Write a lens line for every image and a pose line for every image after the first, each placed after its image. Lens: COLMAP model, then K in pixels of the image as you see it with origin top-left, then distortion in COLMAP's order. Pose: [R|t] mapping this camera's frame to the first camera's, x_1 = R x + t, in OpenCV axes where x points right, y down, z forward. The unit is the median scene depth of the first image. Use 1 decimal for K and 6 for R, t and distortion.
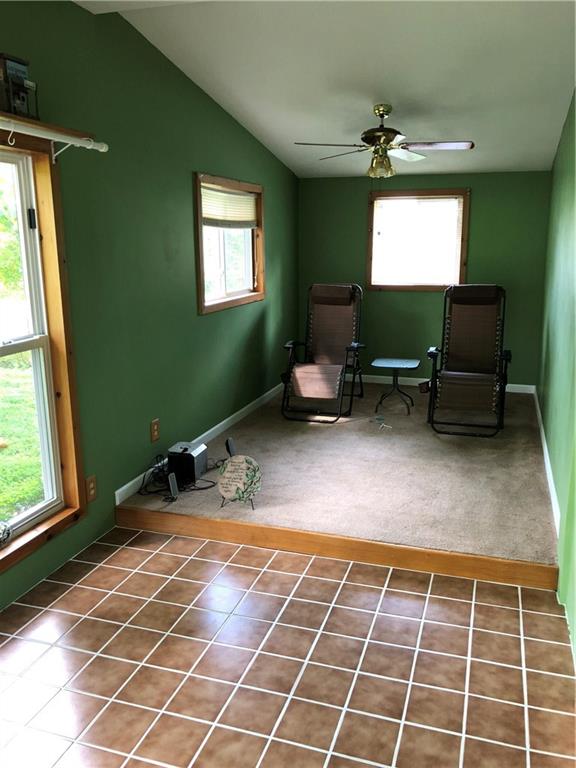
lens RADIAL K [[633.3, 0, 289.8], [0, 633.3, 383.5], [0, 0, 1]] dist [-0.000413, -0.000839]
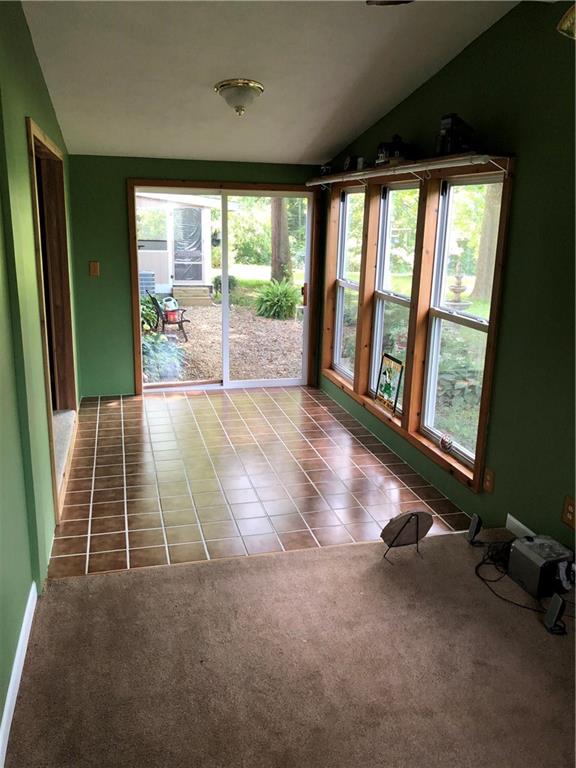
lens RADIAL K [[633.3, 0, 289.1], [0, 633.3, 383.3], [0, 0, 1]] dist [-0.000413, -0.000839]
pose [[-0.838892, 0.120077, -0.530887, 0.620504], [-0.144756, 0.891017, 0.430272, -0.470304], [0.524695, 0.437801, -0.730085, 1.866269]]
